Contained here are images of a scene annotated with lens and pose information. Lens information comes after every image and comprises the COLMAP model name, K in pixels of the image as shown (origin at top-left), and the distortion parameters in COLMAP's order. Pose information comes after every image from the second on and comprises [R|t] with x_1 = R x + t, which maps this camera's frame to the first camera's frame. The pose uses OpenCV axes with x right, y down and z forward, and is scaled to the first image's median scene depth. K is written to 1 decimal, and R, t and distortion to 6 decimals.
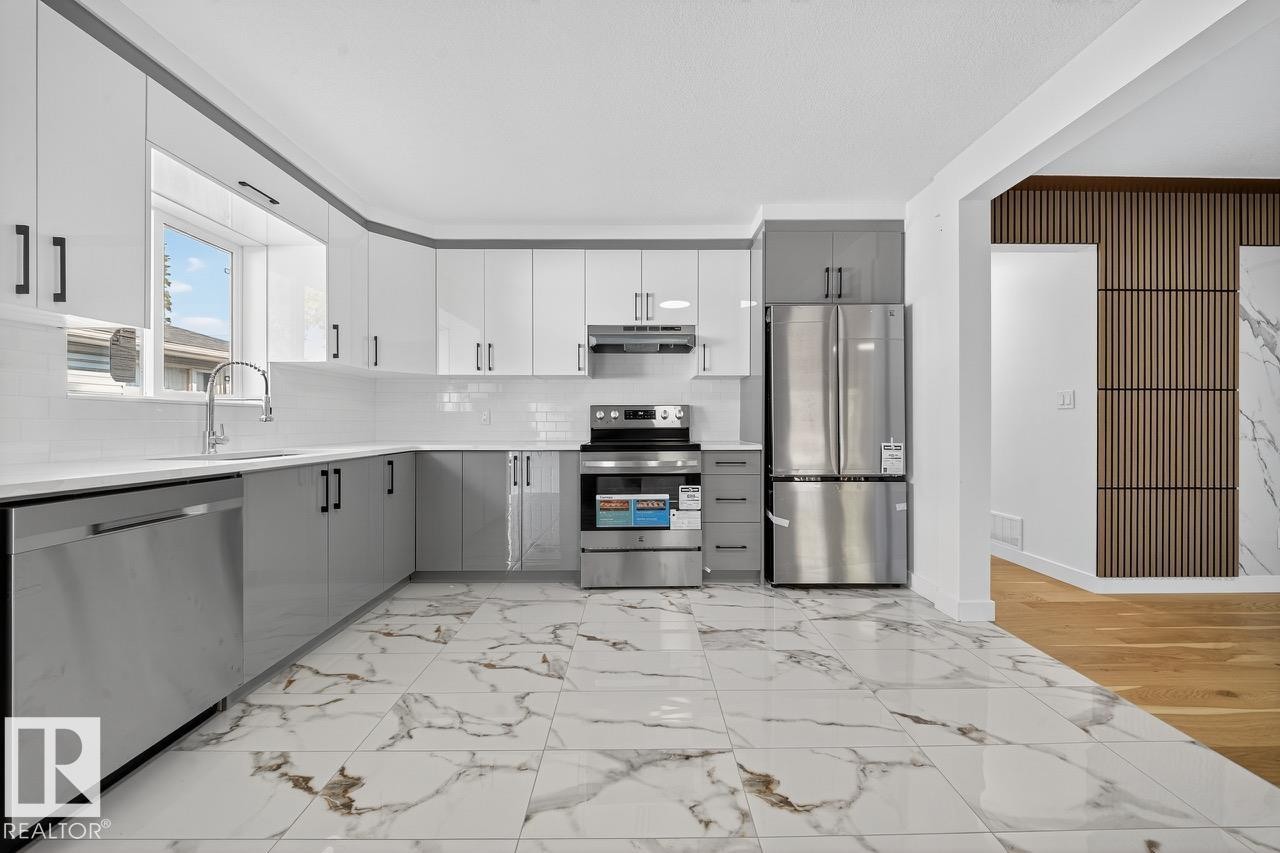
lens RADIAL K [[445.1, 0, 643.1], [0, 445.1, 420.8], [0, 0, 1]] dist [0.008223, -0.006751]
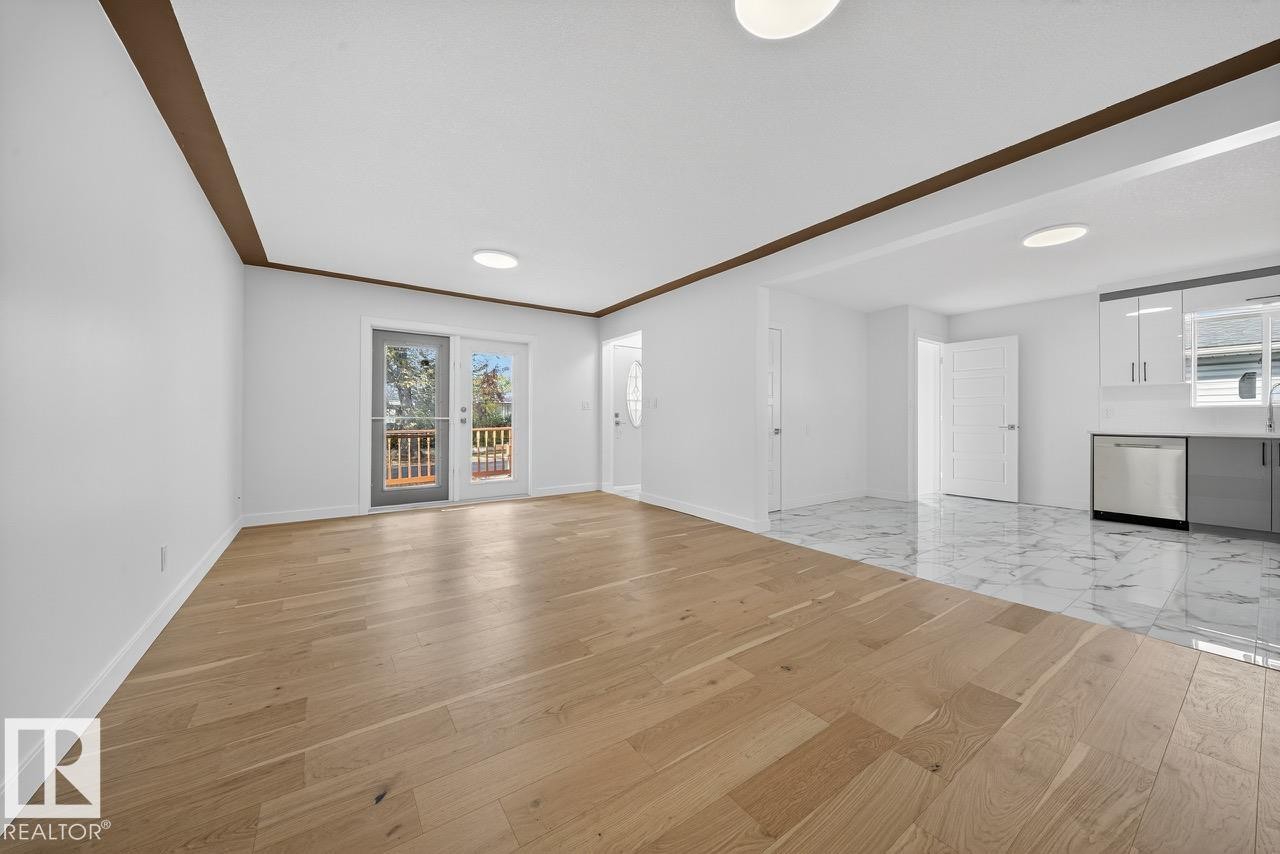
lens RADIAL K [[455.9, 0, 648.6], [0, 455.9, 420.1], [0, 0, 1]] dist [0.009837, 0.000103]
pose [[-0.813069, 0.000989, -0.582167, 1.786680], [-0.001408, 0.999992, 0.003665, 0.010264], [0.582166, 0.003800, -0.813061, 0.781389]]
